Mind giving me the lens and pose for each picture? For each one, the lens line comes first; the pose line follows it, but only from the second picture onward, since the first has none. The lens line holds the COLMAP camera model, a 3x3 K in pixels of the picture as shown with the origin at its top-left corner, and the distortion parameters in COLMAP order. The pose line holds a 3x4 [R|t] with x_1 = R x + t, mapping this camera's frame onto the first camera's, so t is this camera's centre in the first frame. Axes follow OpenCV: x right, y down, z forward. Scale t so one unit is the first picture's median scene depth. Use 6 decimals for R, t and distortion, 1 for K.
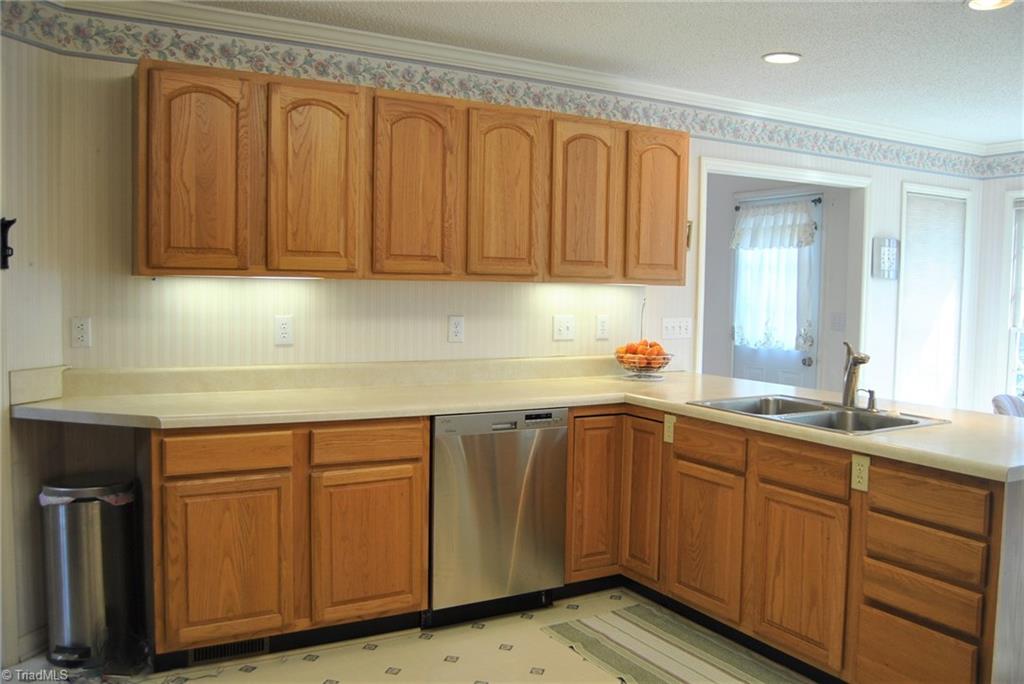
lens RADIAL K [[828.8, 0, 512.0], [0, 828.8, 342.0], [0, 0, 1]] dist [-0.051601, -0.003414]
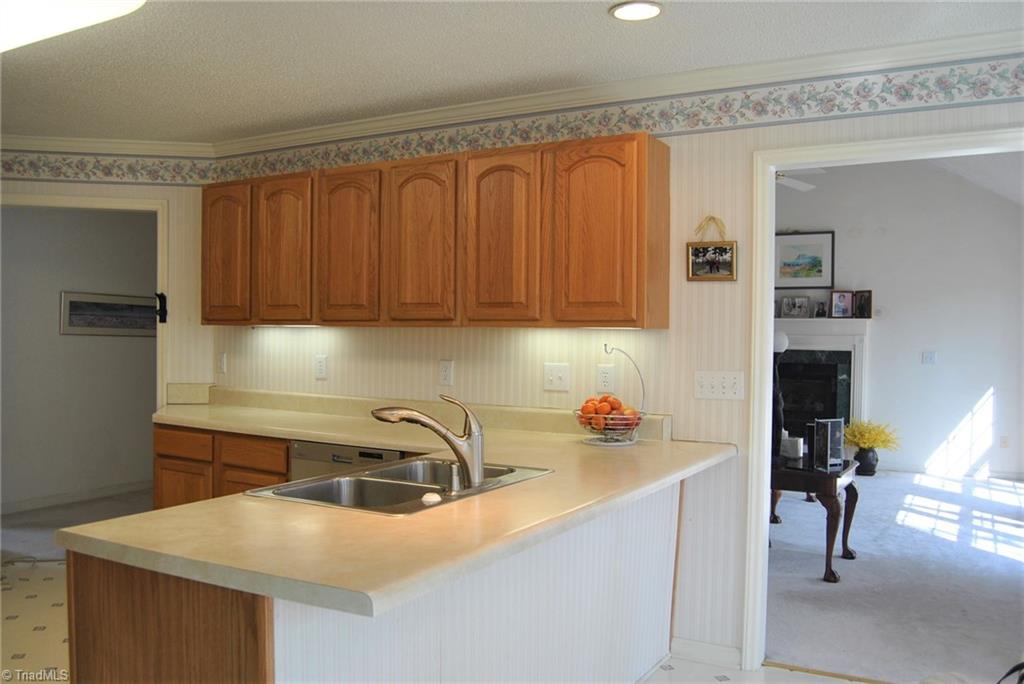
lens RADIAL K [[868.0, 0, 512.0], [0, 868.0, 342.0], [0, 0, 1]] dist [-0.071694, 0.014717]
pose [[0.500763, -0.001816, -0.865582, 0.894832], [-0.058702, 0.997624, -0.036054, -0.019316], [0.863591, 0.068866, 0.499467, 0.511814]]
